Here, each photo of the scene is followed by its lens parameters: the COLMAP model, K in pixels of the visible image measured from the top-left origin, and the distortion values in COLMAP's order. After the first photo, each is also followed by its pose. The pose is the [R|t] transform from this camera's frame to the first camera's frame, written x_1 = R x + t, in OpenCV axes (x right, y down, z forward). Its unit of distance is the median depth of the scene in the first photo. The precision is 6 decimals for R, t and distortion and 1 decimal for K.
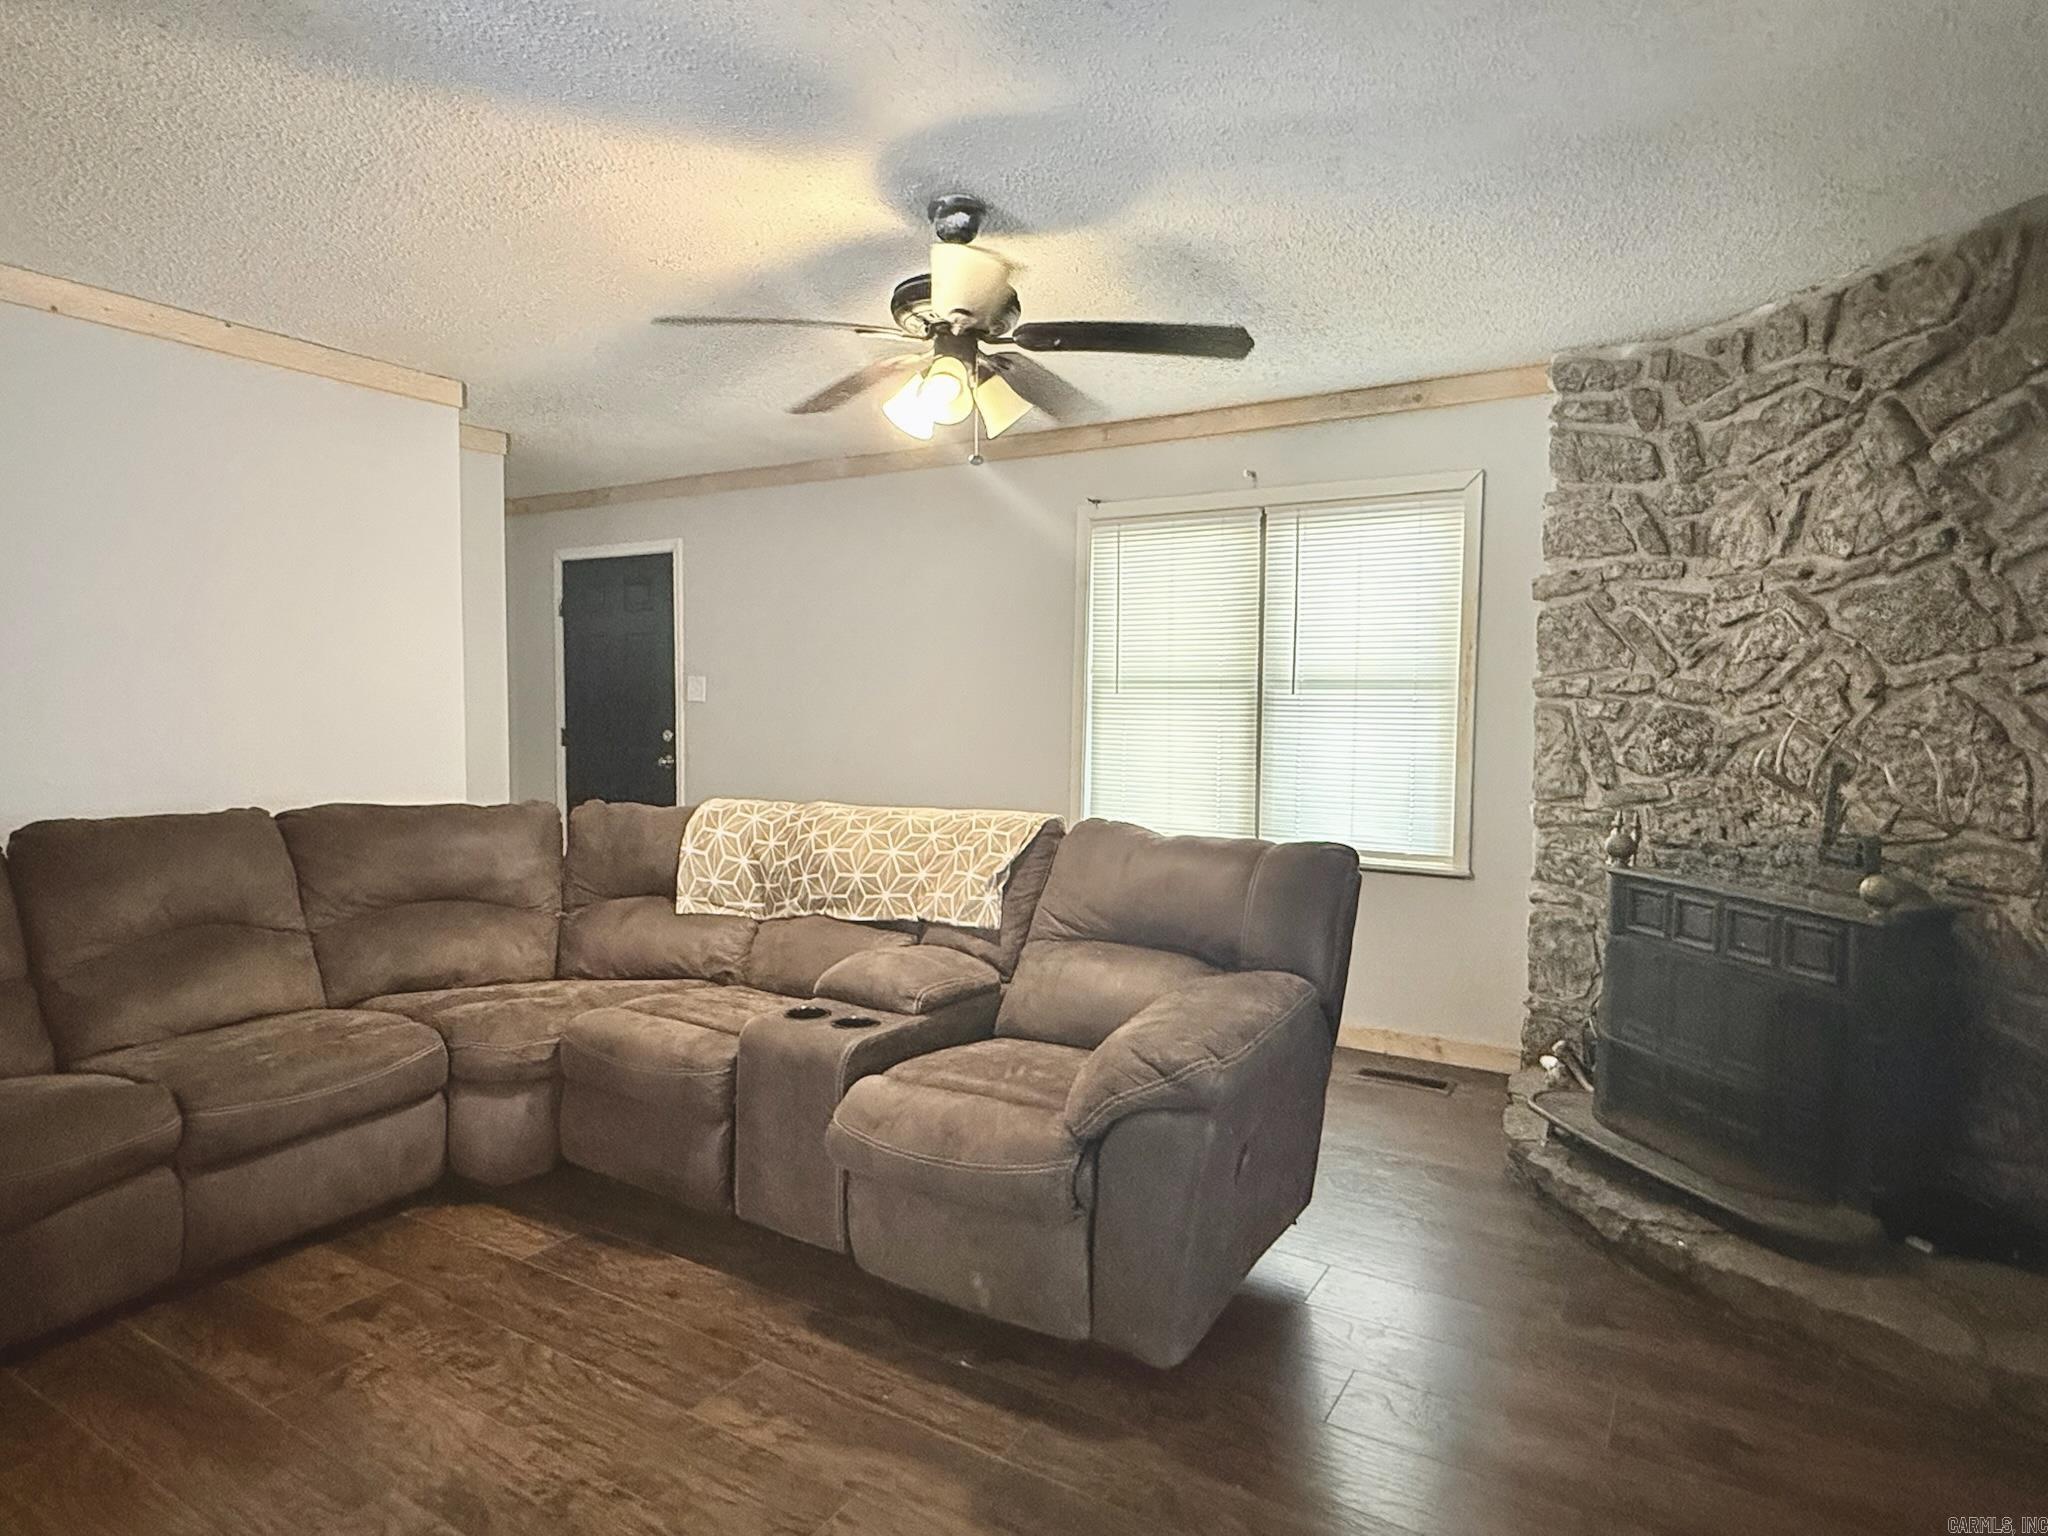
lens RADIAL K [[1158.5, 0, 1014.9], [0, 1158.5, 768.5], [0, 0, 1]] dist [-0.000494, 0.002318]
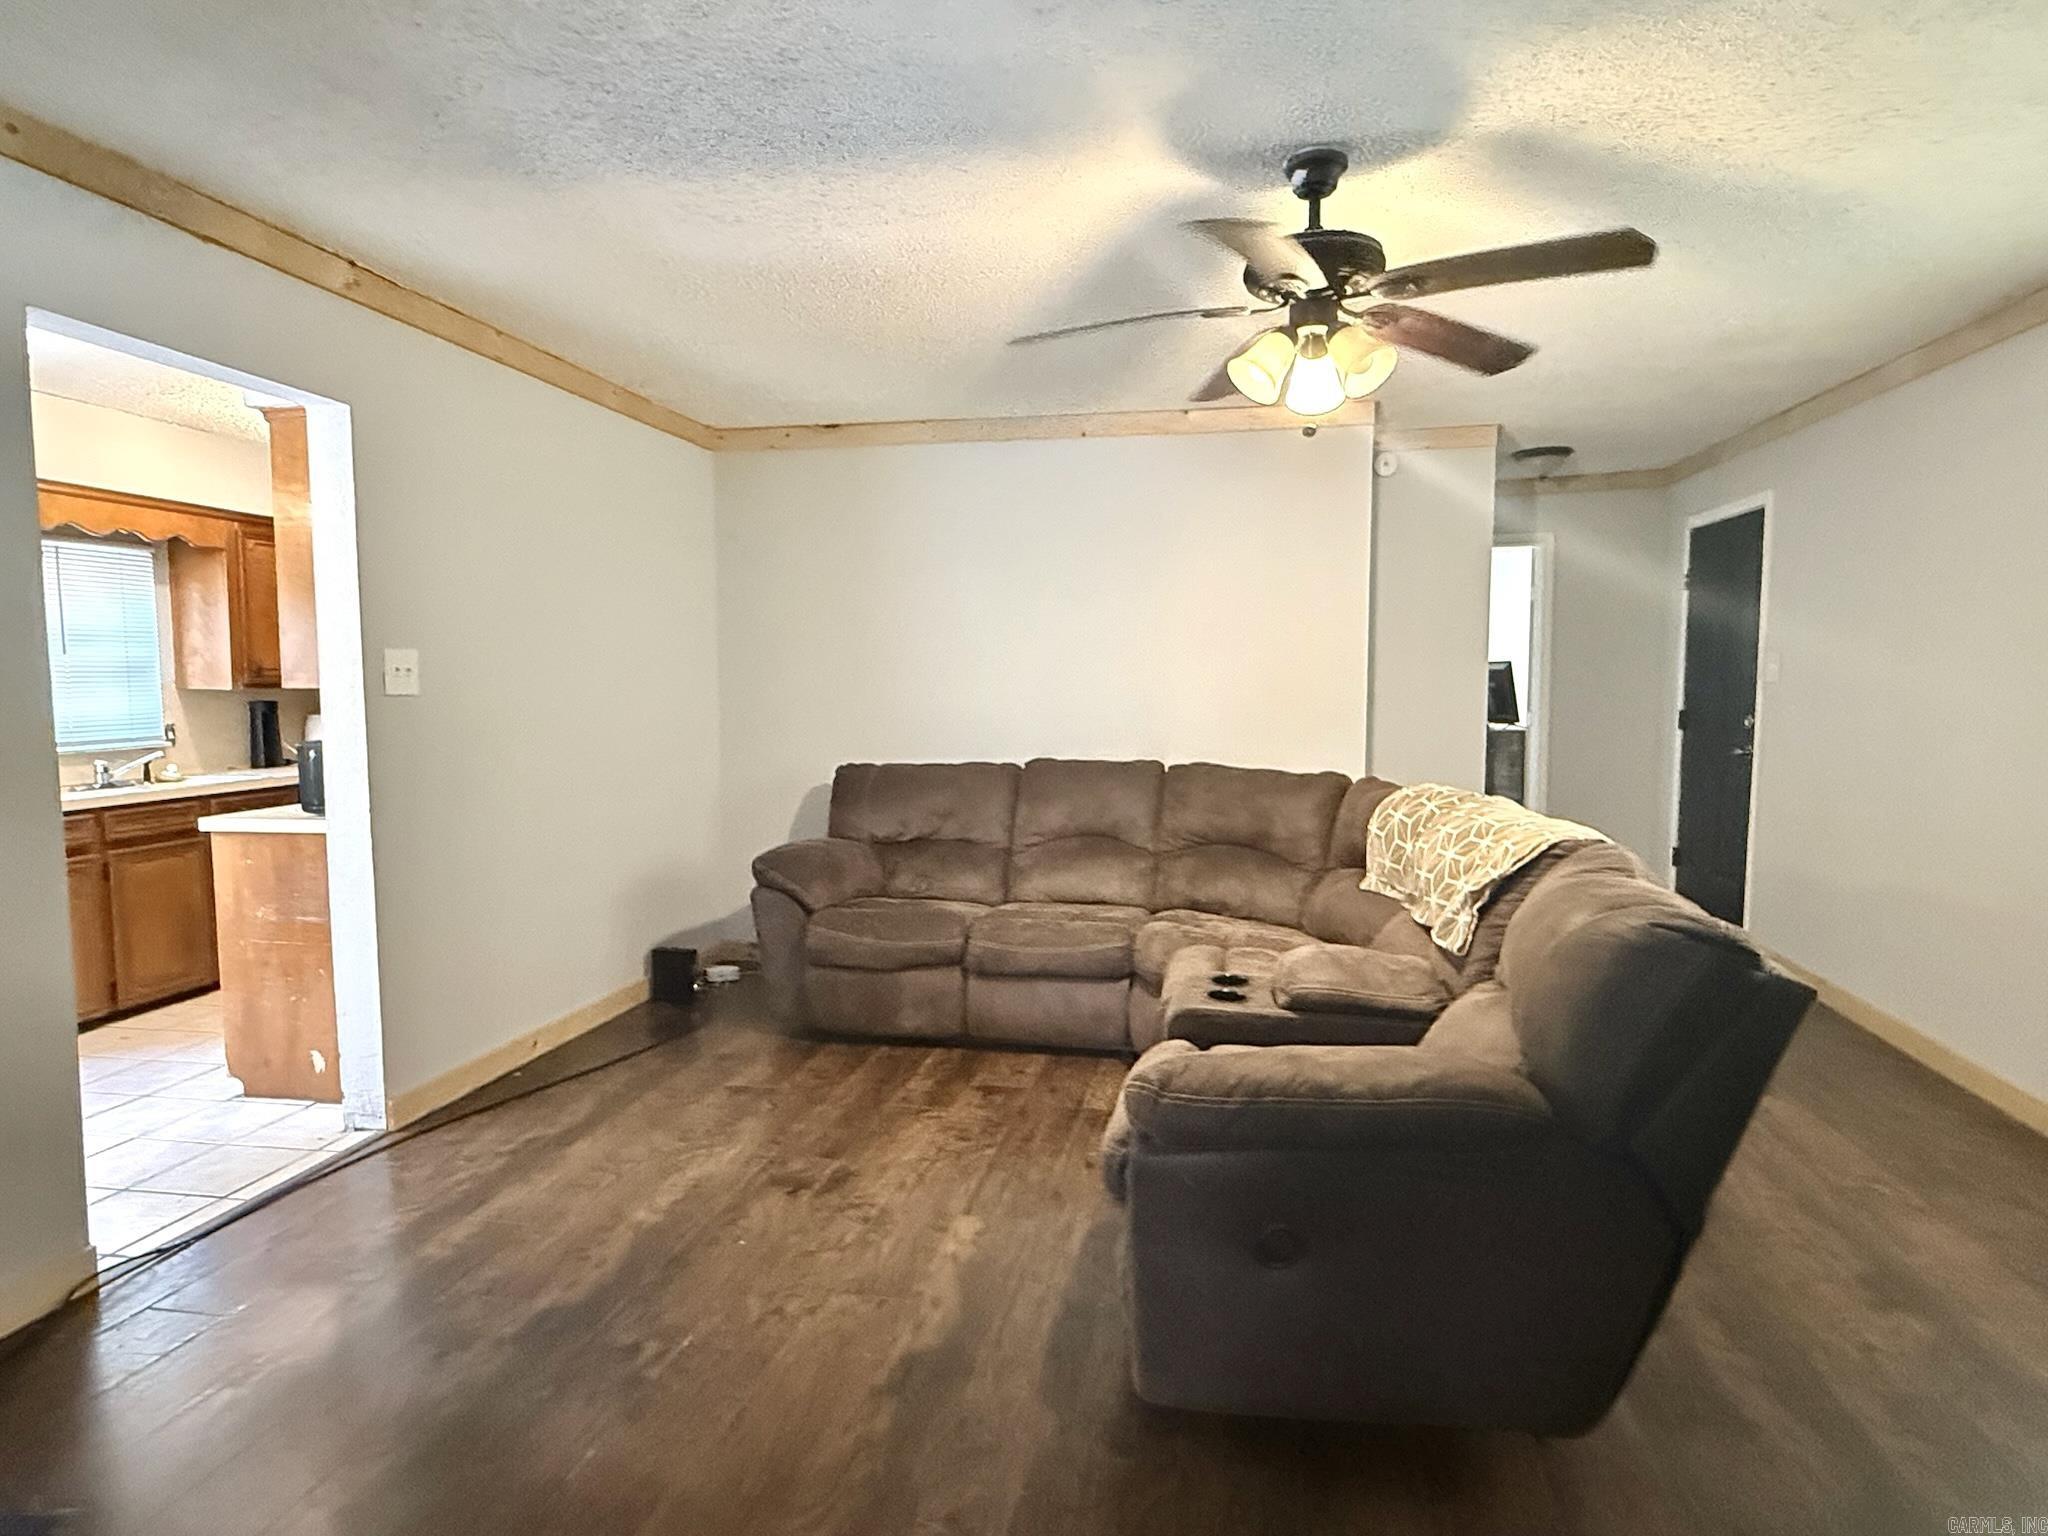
lens RADIAL K [[1158.5, 0, 1021.6], [0, 1158.5, 770.2], [0, 0, 1]] dist [-0.000494, 0.002318]
pose [[0.347025, 0.072077, -0.935082, 0.626004], [-0.051577, 0.997000, 0.057708, -0.028458], [0.936437, 0.028202, 0.349701, 0.373979]]
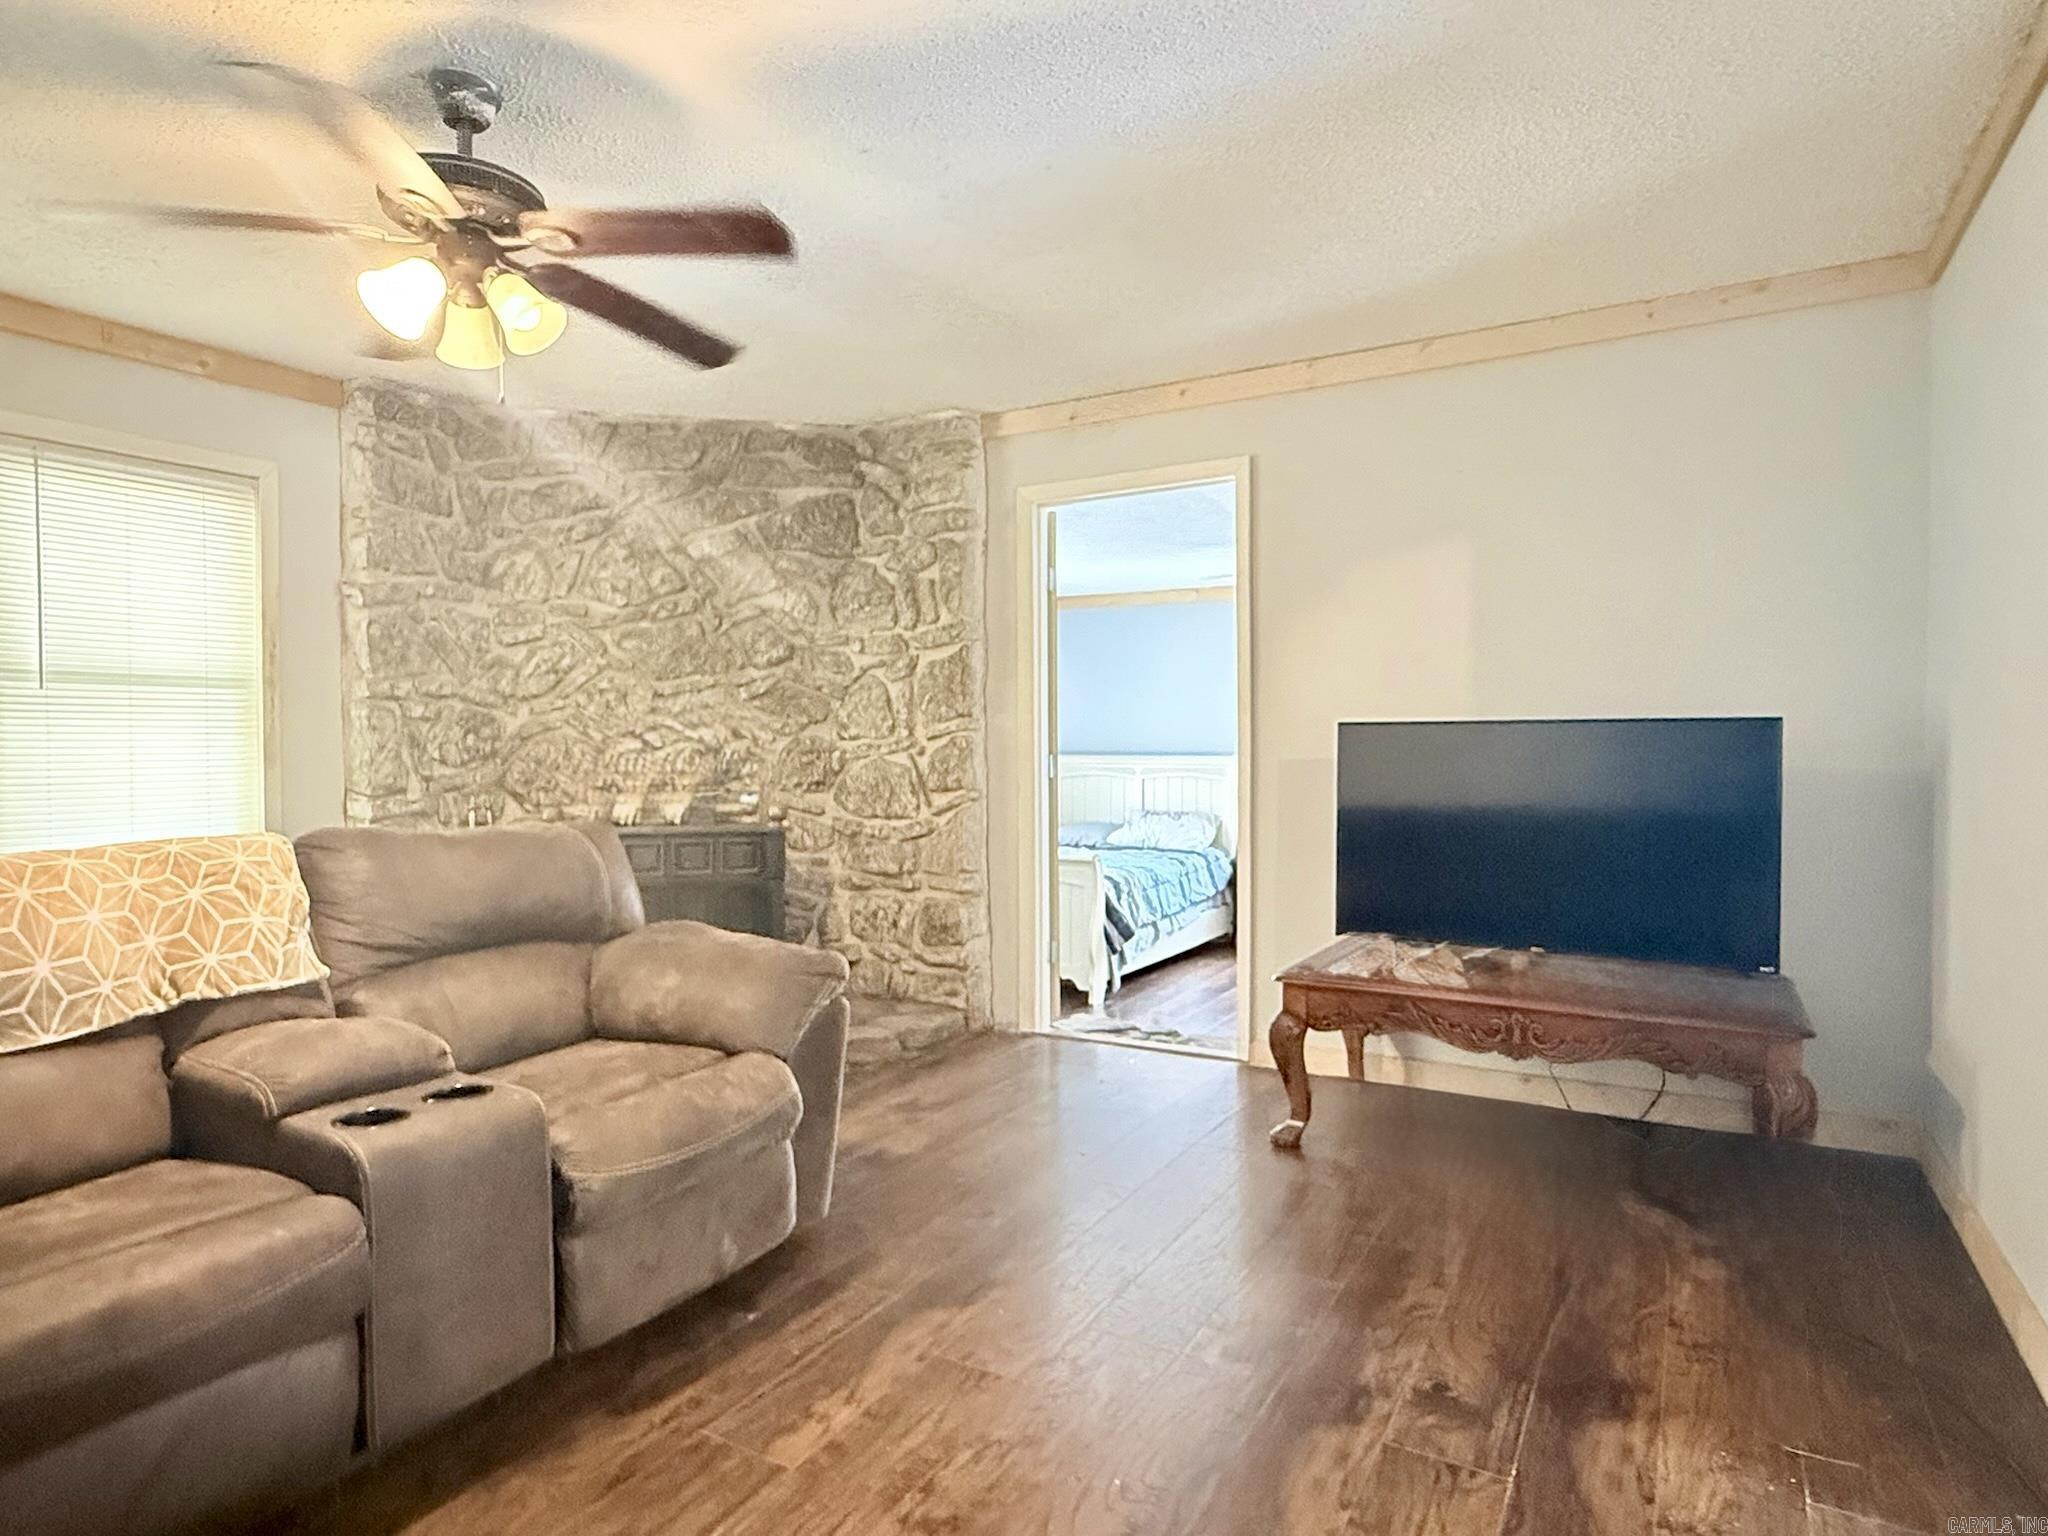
lens RADIAL K [[1158.5, 0, 1013.9], [0, 1158.5, 772.7], [0, 0, 1]] dist [-0.000494, 0.002318]
pose [[-0.020280, -0.037311, 0.999098, -0.737039], [0.064466, 0.997175, 0.038548, 0.003528], [-0.997714, 0.065190, -0.017817, 0.523095]]
